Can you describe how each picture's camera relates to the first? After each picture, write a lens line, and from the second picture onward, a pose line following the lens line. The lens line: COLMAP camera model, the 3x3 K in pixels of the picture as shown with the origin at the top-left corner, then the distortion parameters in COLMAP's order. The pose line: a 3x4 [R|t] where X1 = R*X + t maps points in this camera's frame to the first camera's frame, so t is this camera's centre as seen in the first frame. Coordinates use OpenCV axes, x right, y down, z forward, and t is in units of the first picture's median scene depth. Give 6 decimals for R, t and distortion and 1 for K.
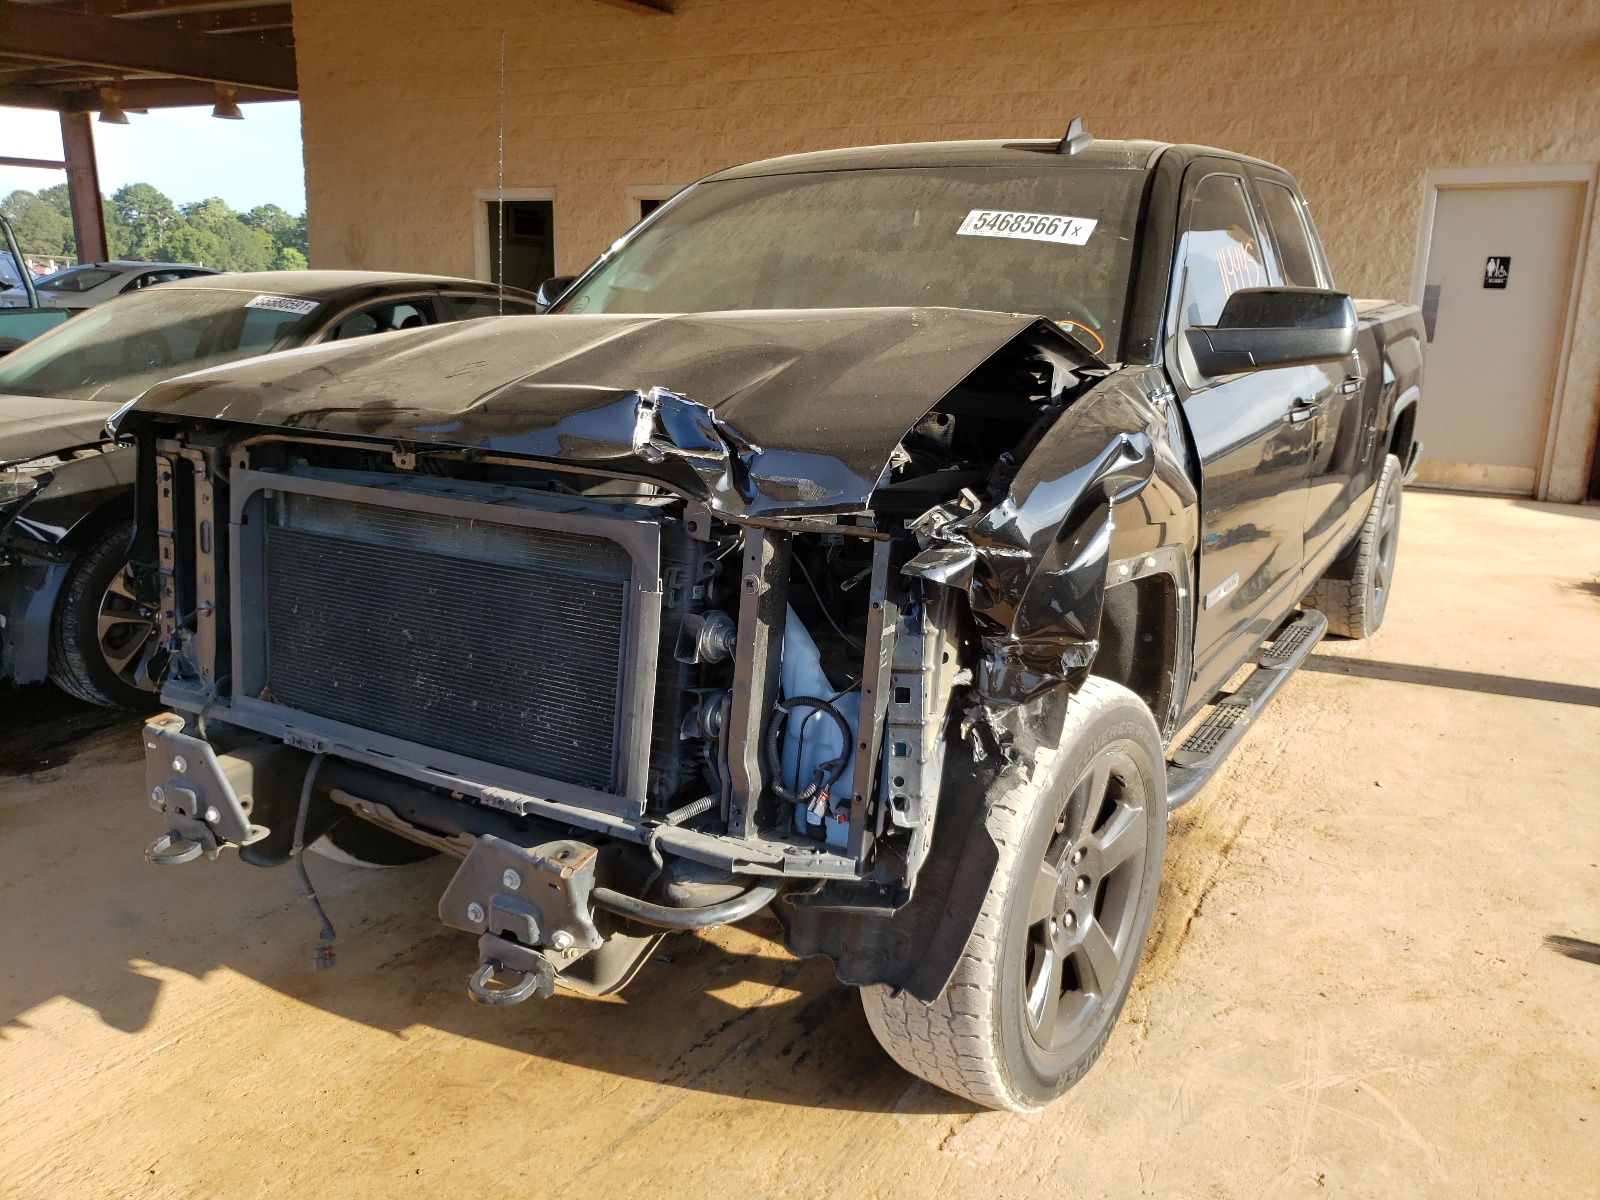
lens RADIAL K [[1246.9, 0, 834.5], [0, 1246.9, 599.9], [0, 0, 1]] dist [0.009193, -0.006667]
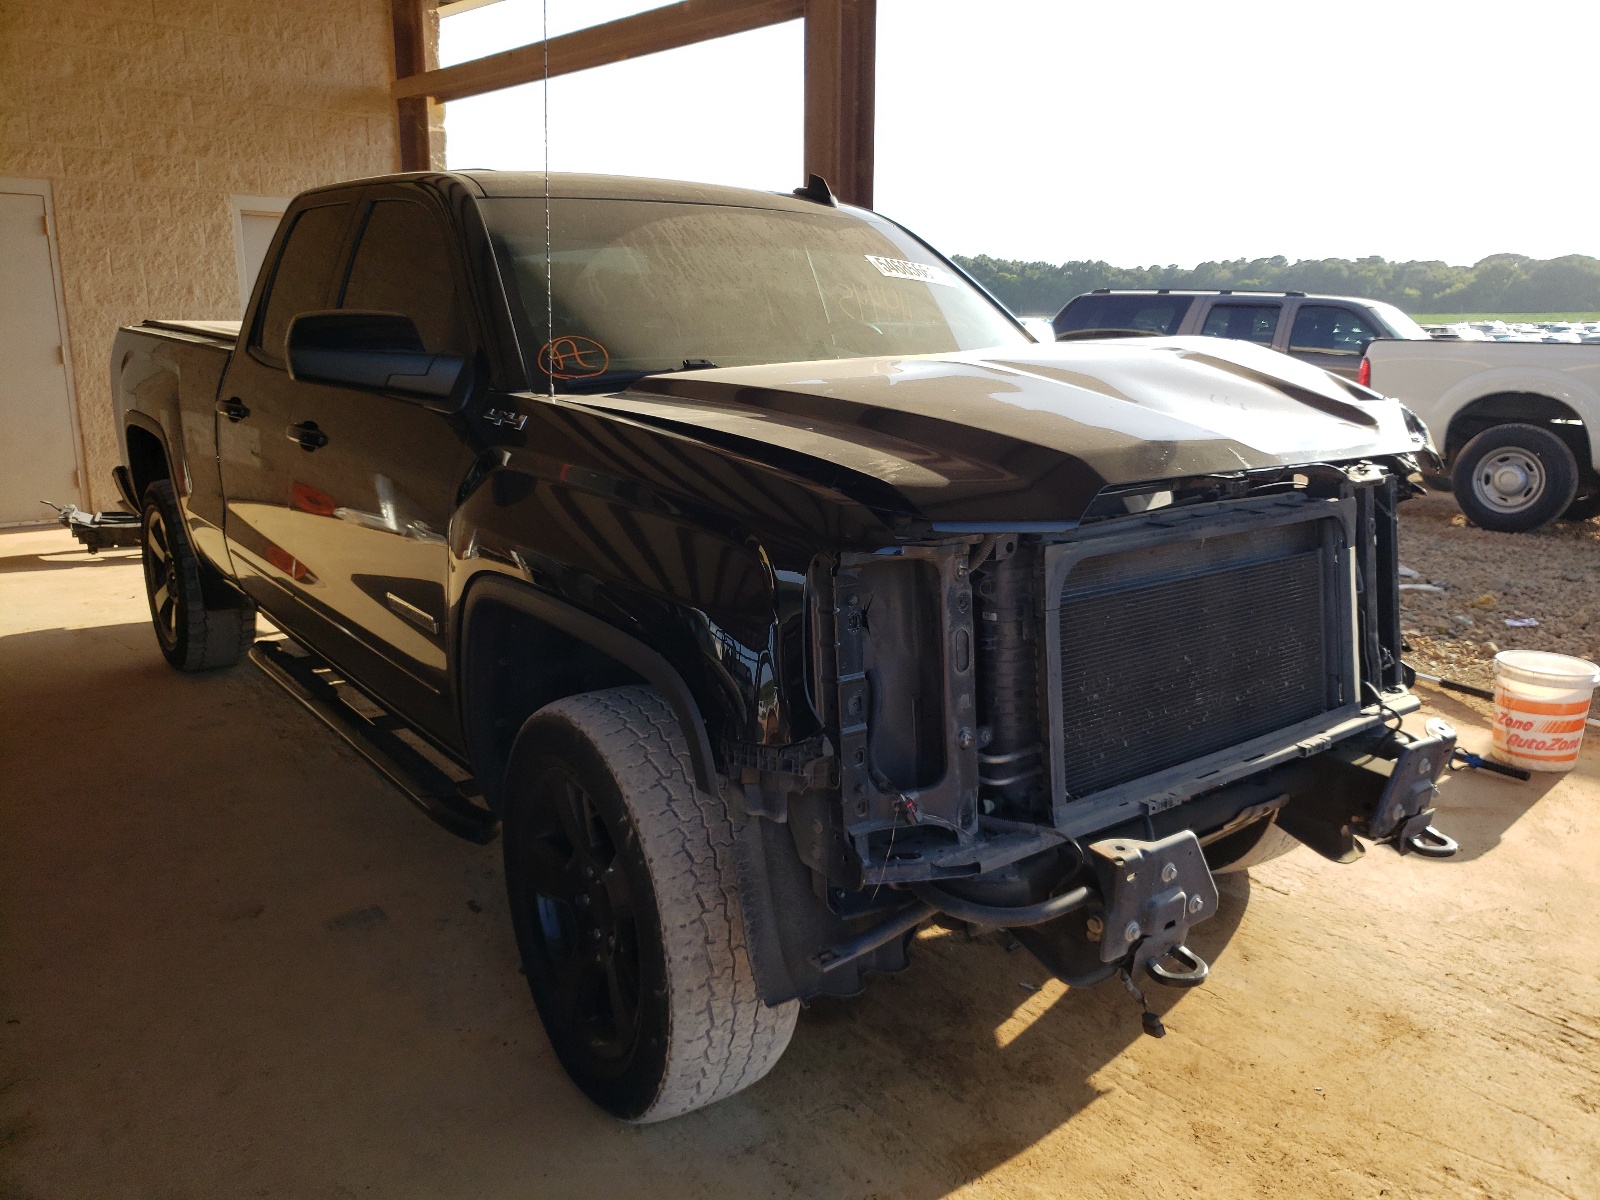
lens RADIAL K [[1246.9, 0, 834.5], [0, 1246.9, 599.9], [0, 0, 1]] dist [0.009193, -0.006667]
pose [[0.351665, -0.209875, 0.912296, -0.345398], [0.220328, 0.965724, 0.137235, -0.057169], [-0.909828, 0.152743, 0.385853, 0.211541]]
